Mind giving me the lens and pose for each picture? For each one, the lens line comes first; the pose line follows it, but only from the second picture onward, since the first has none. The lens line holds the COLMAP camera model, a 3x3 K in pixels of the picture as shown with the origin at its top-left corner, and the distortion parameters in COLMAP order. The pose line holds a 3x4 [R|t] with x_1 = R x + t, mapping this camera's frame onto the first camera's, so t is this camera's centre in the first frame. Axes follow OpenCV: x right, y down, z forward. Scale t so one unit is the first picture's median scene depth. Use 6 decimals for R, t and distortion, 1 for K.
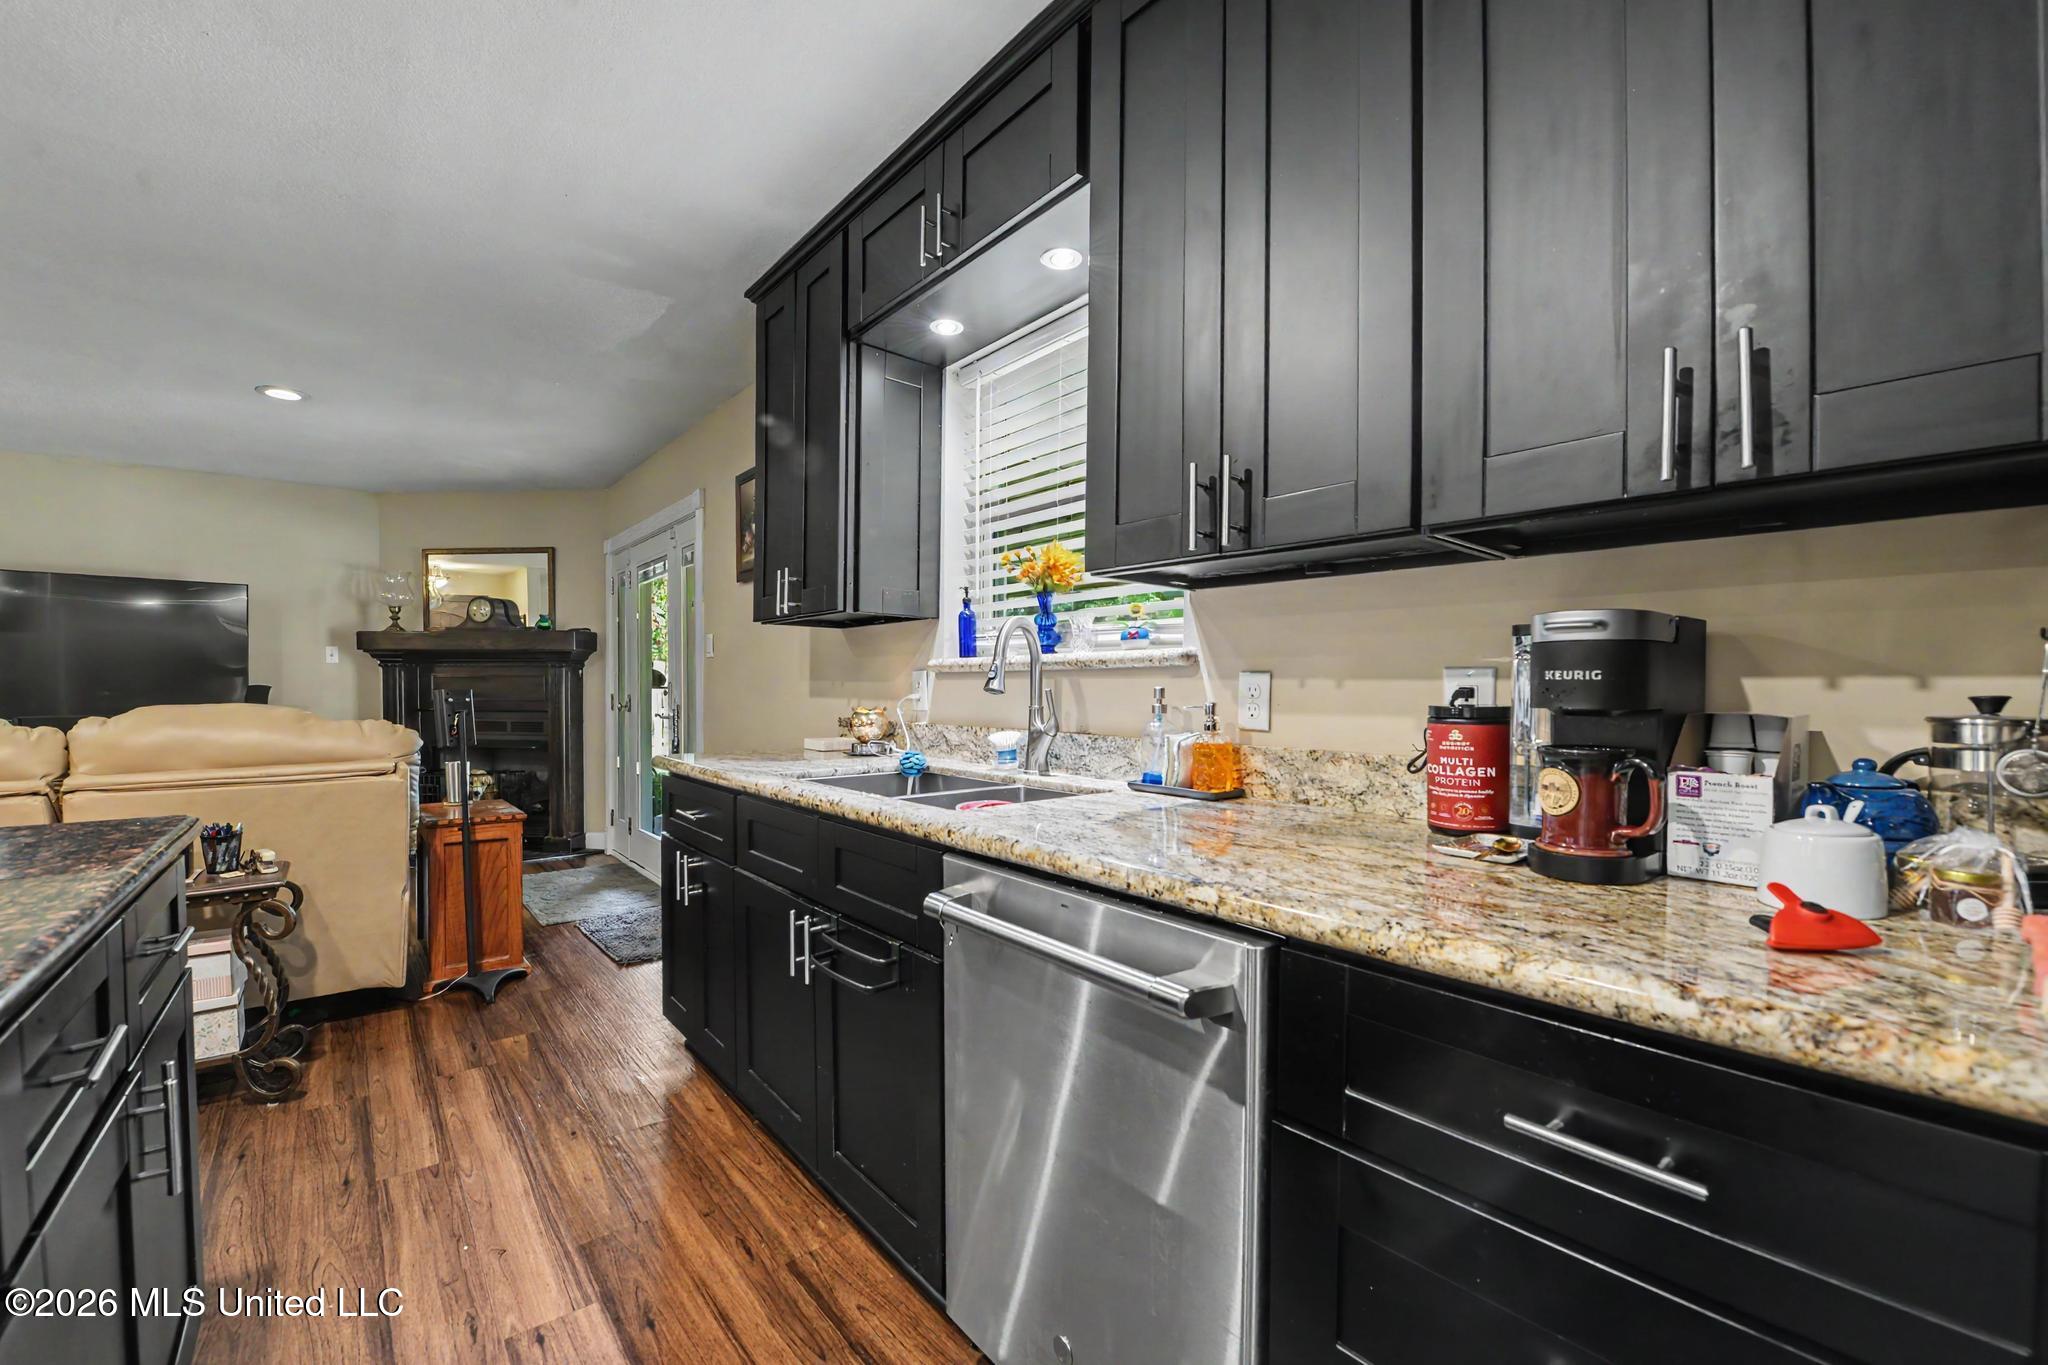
lens RADIAL K [[834.1, 0, 1018.8], [0, 834.1, 695.3], [0, 0, 1]] dist [-0.015068, -0.000234]
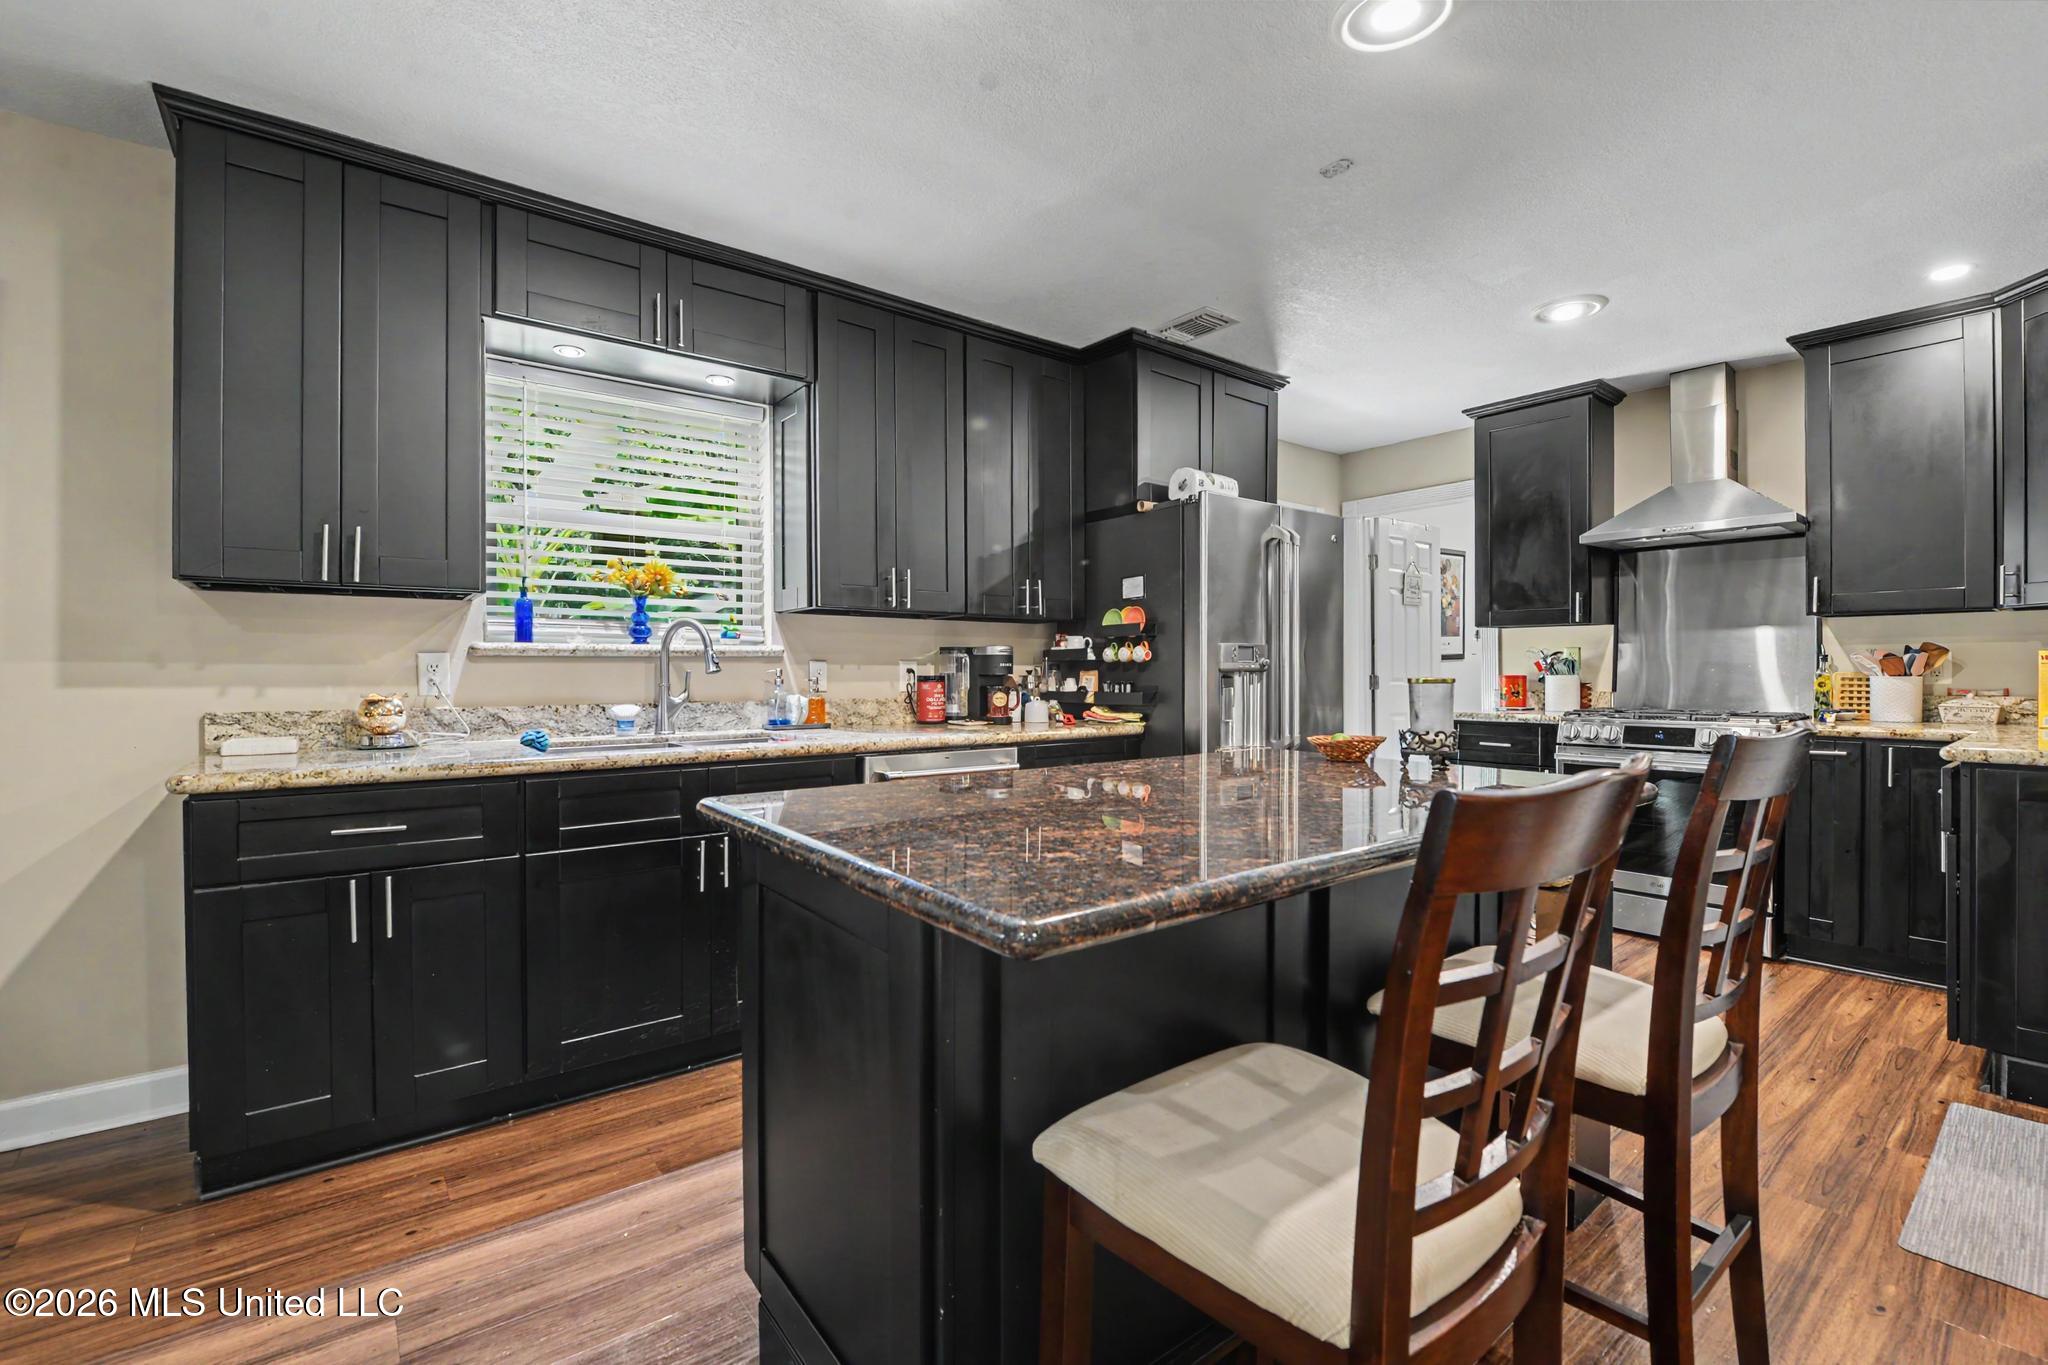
lens RADIAL K [[893.6, 0, 1025.0], [0, 893.6, 674.8], [0, 0, 1]] dist [-0.009064, -0.002477]
pose [[0.018110, -0.009820, 0.999788, -0.542223], [0.013127, 0.999868, 0.009583, -0.002808], [-0.999750, 0.012951, 0.018237, 0.153095]]
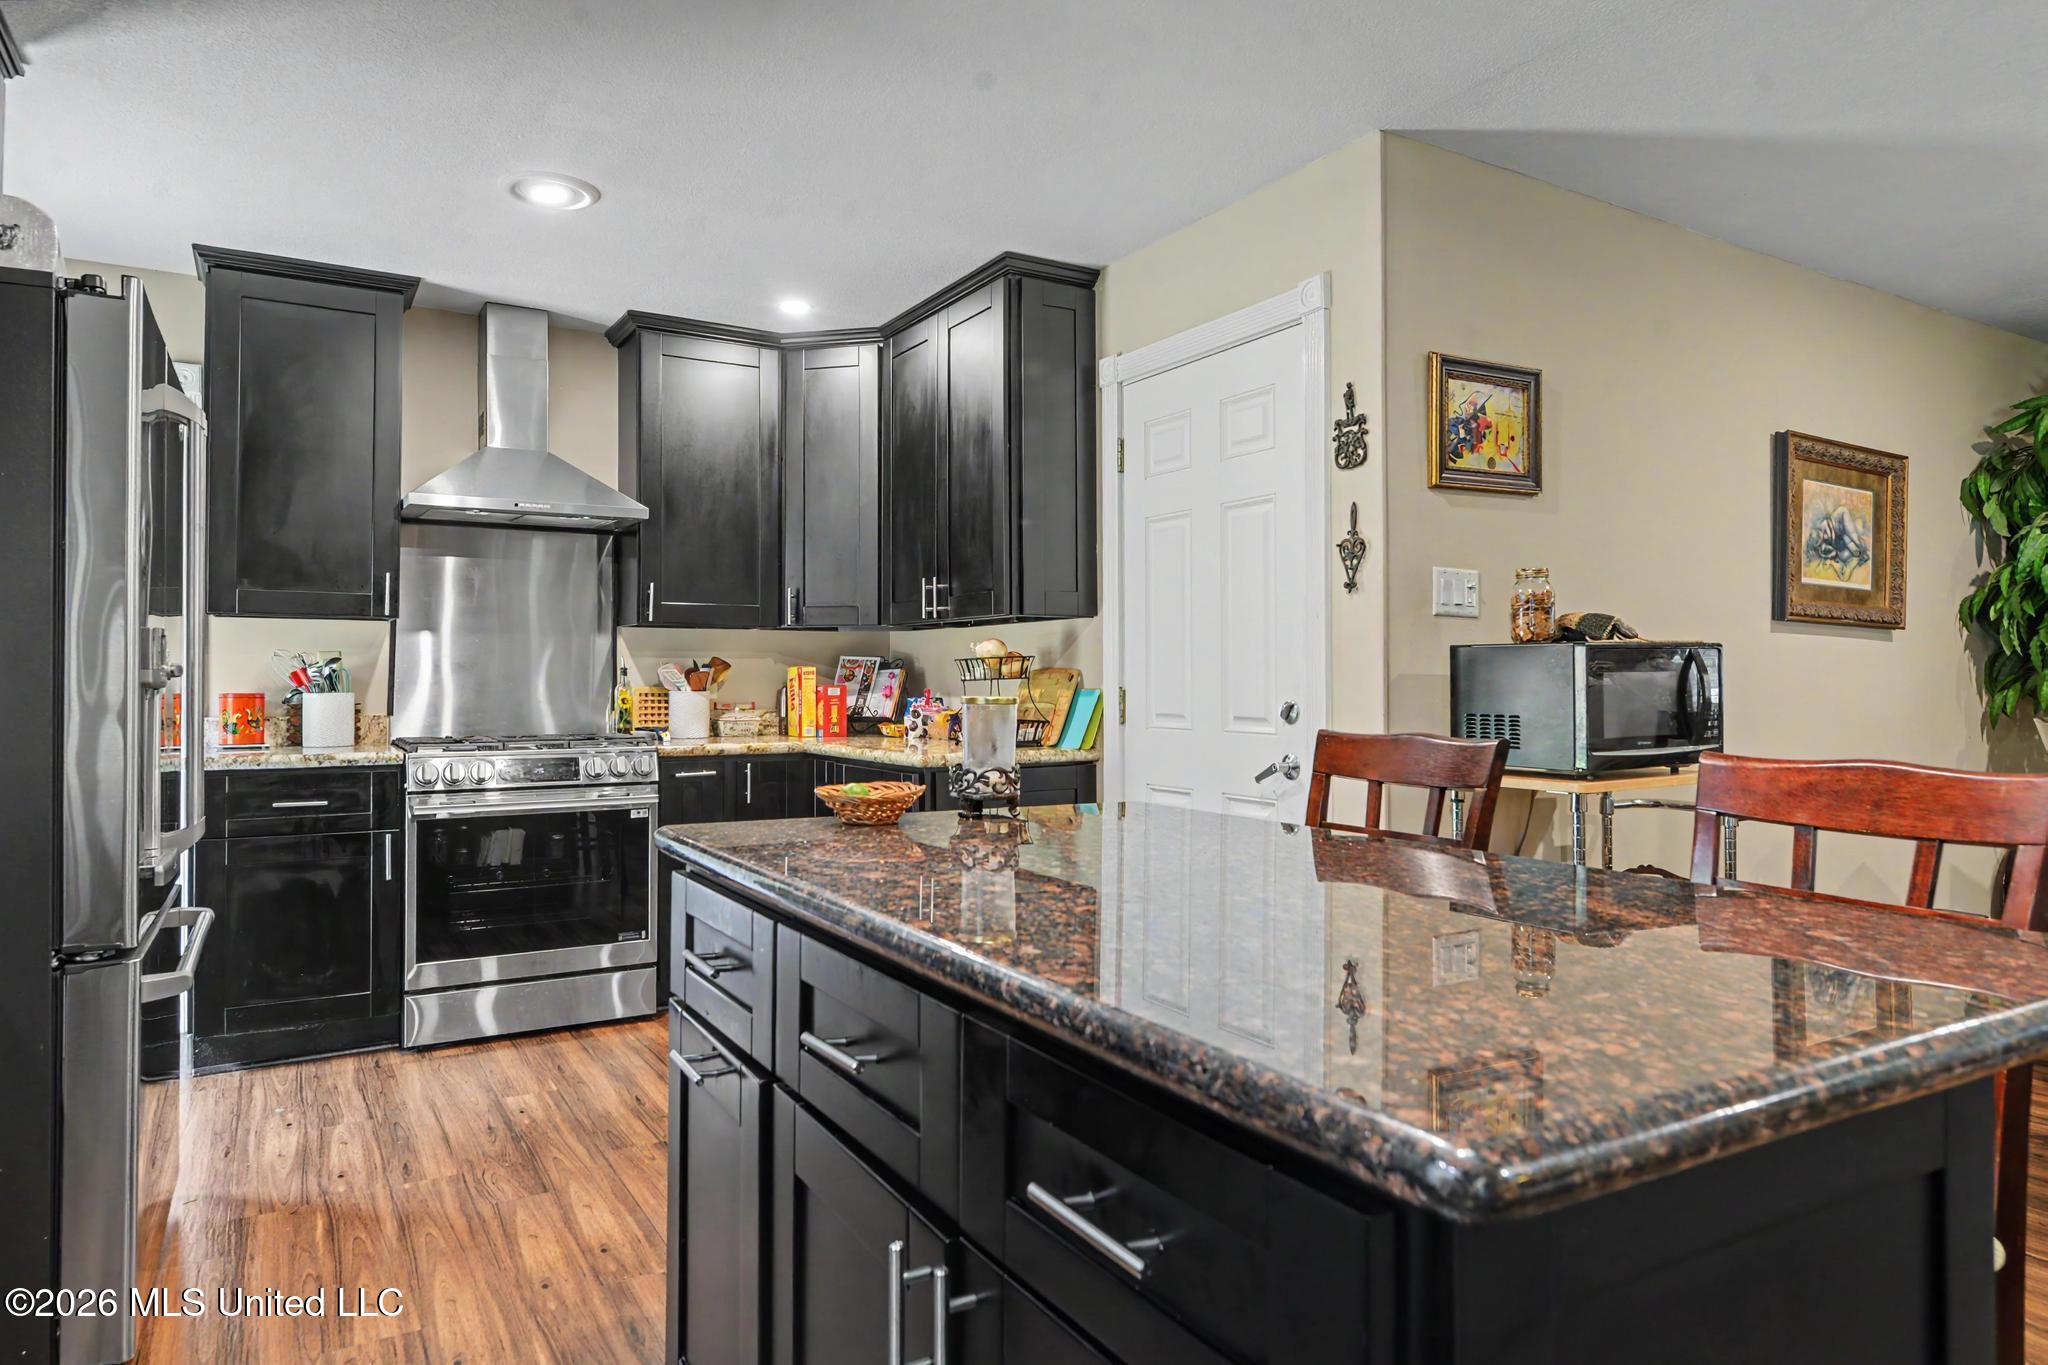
lens RADIAL K [[1246.6, 0, 1021.7], [0, 1246.6, 668.7], [0, 0, 1]] dist [-0.003412, -0.001366]
pose [[-0.989447, -0.002324, 0.144875, -0.255850], [-0.002099, 0.999996, 0.001707, -0.005256], [-0.144879, 0.001385, -0.989448, 0.363901]]
